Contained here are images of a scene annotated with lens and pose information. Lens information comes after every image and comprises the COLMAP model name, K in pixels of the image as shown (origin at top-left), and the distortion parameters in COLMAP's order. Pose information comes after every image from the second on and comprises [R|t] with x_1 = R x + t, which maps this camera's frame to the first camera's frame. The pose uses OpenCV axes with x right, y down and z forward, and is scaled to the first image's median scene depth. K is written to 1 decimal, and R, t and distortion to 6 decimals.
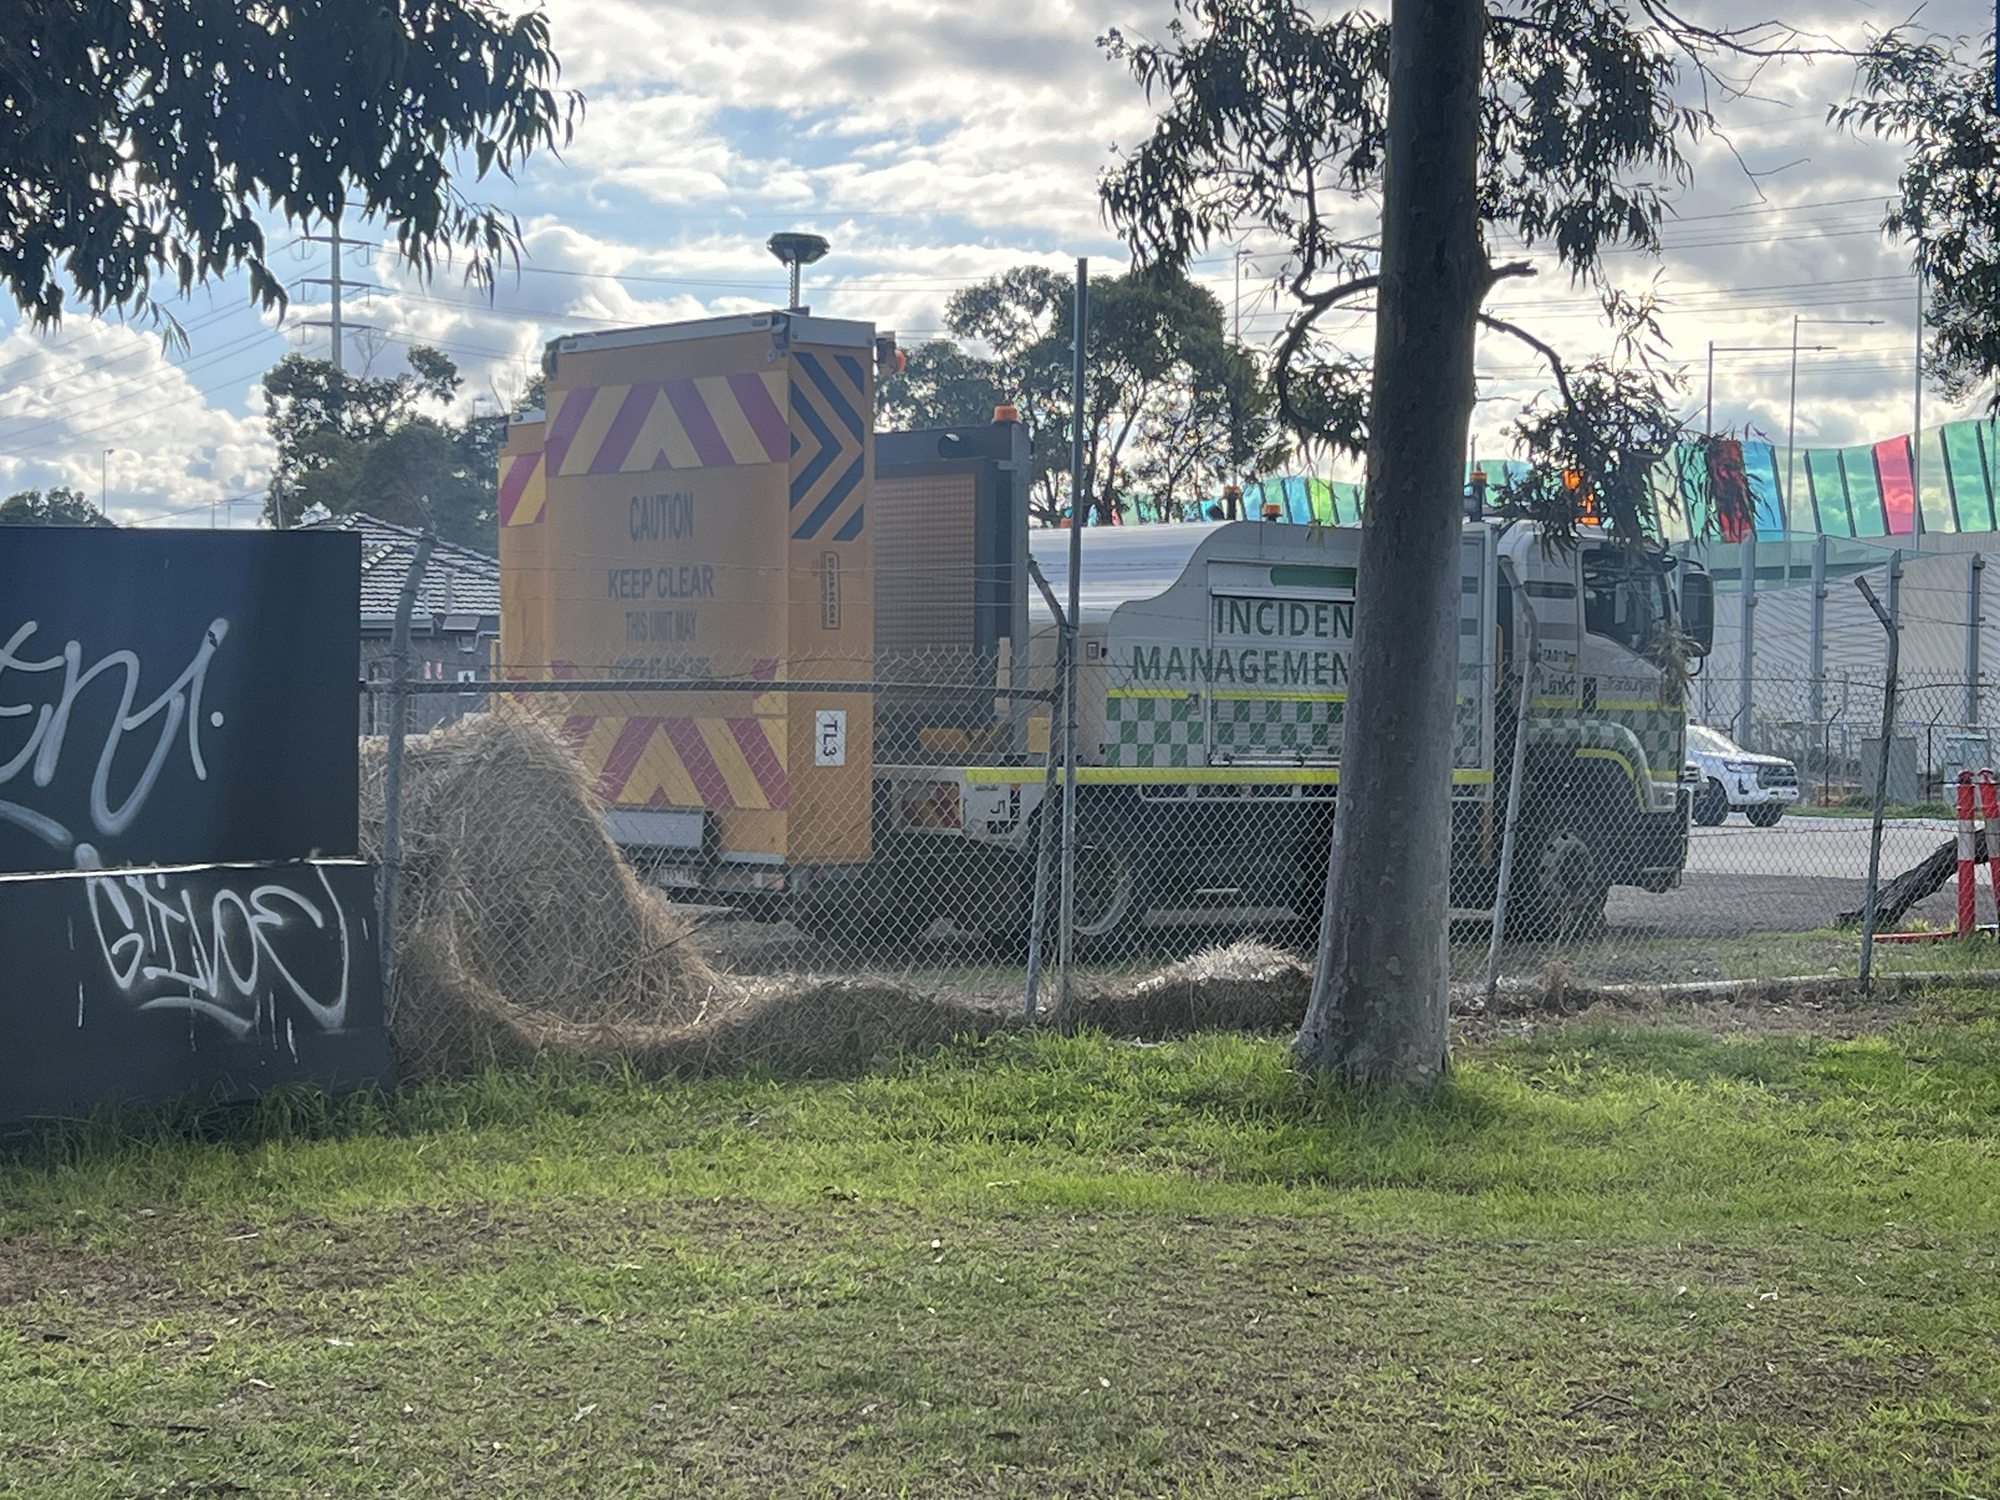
lens RADIAL K [[3752.2, 0, 1028.9], [0, 3752.2, 754.3], [0, 0, 1]] dist [0.291176, -1.388710]
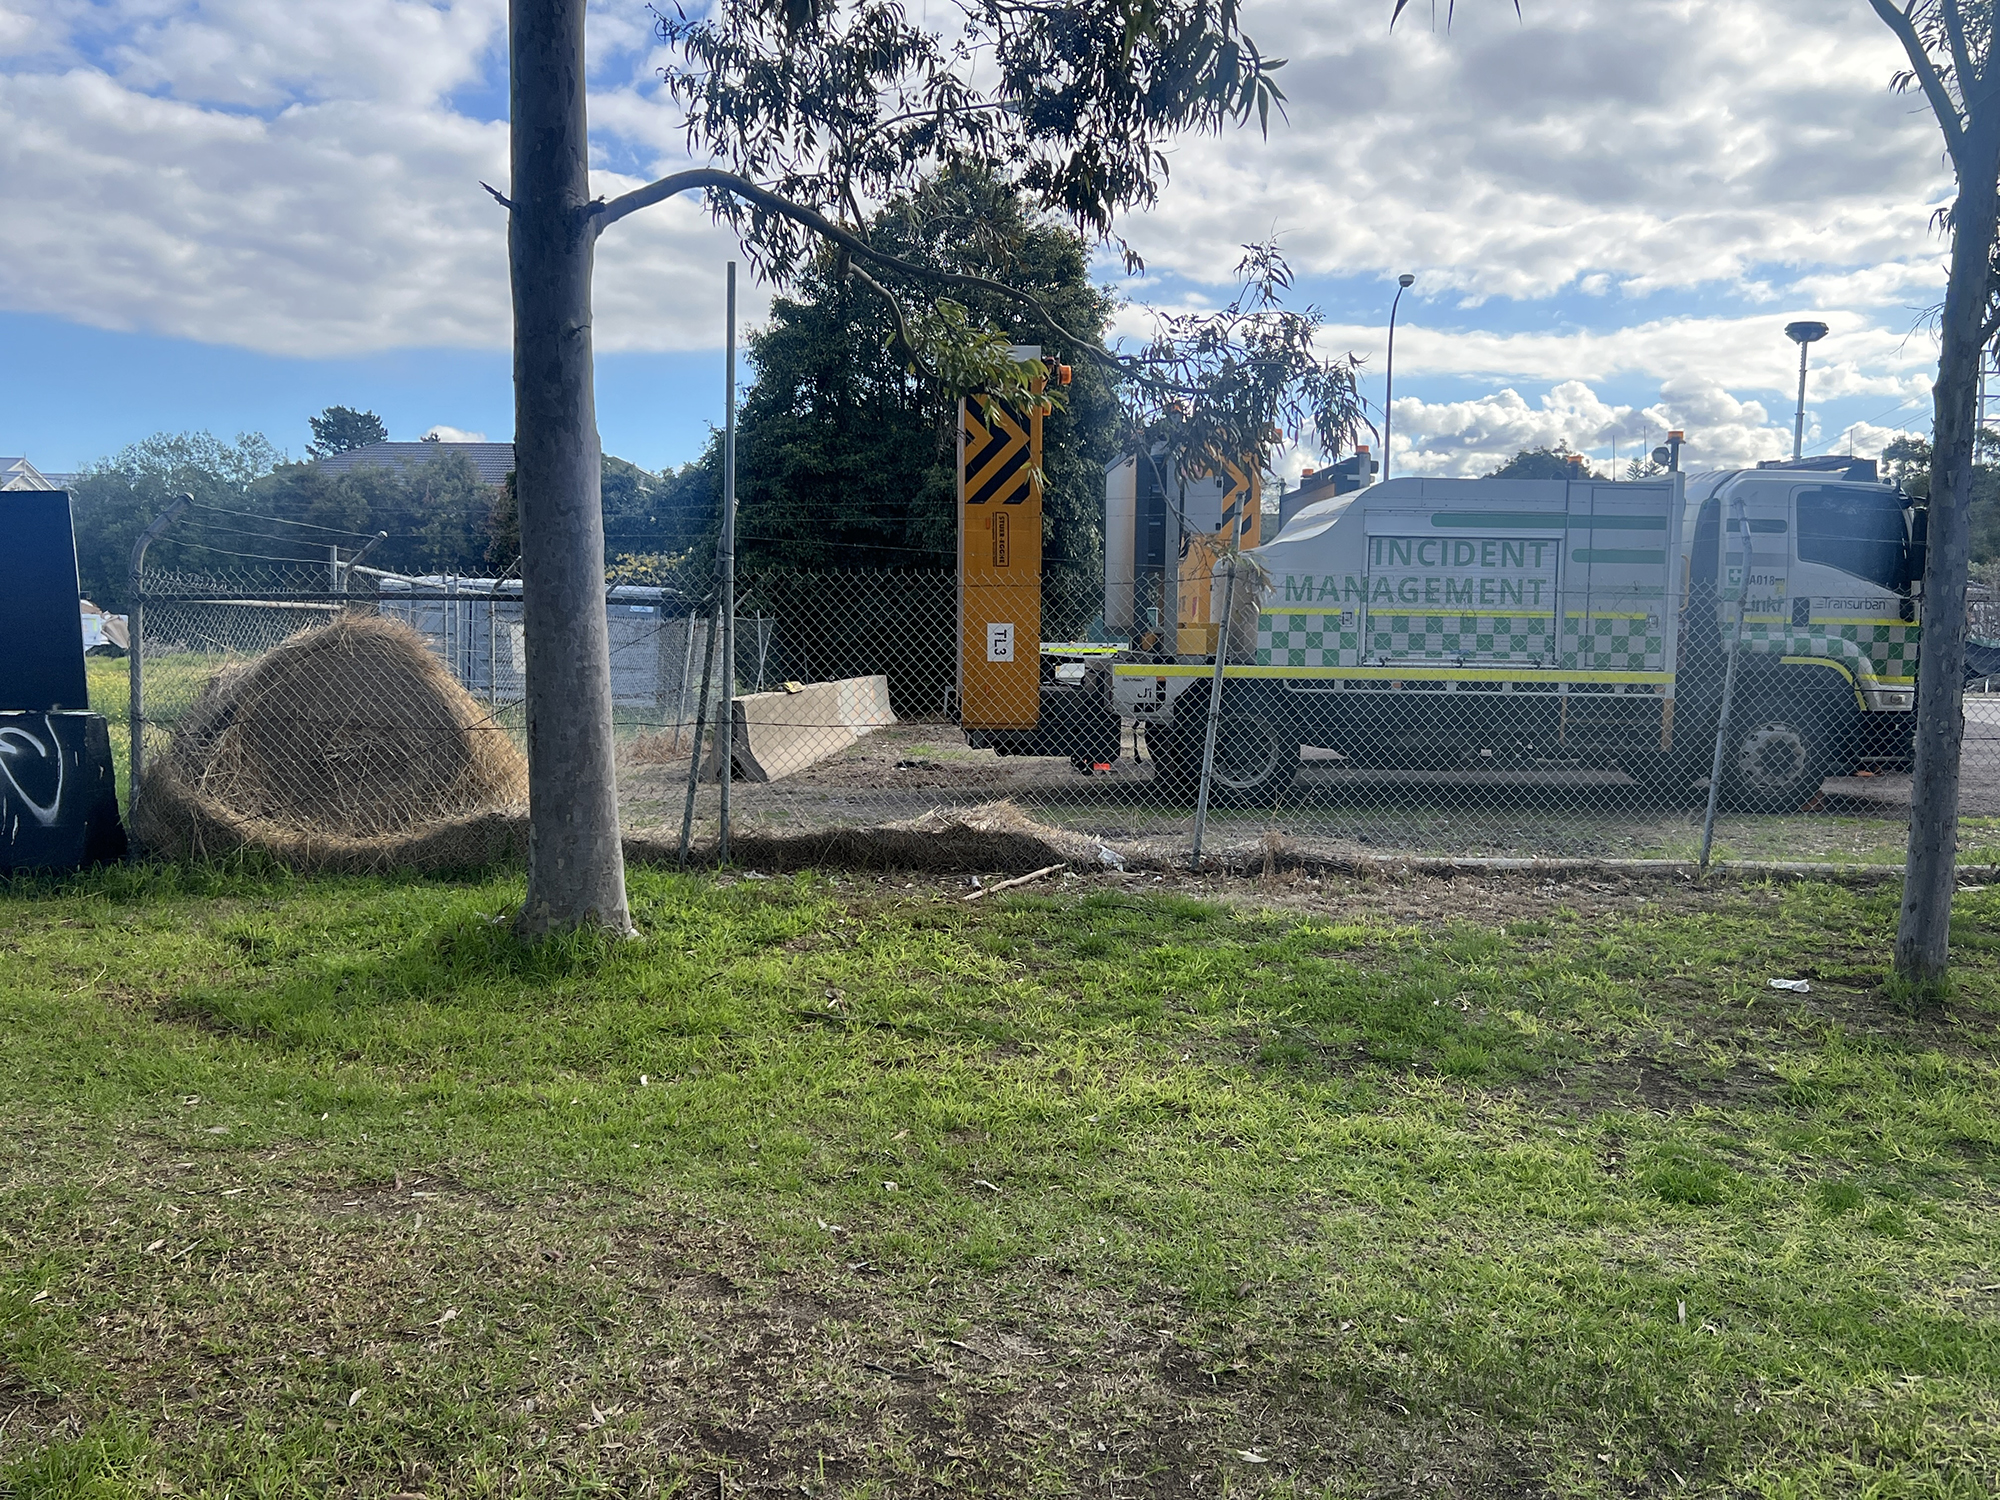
lens RADIAL K [[1849.2, 0, 1049.3], [0, 1849.2, 753.2], [0, 0, 1]] dist [0.142227, -0.304346]
pose [[0.776581, 0.046667, -0.628287, 0.371961], [-0.012085, 0.998173, 0.059203, -0.003589], [0.629901, -0.038383, 0.775726, 0.416768]]
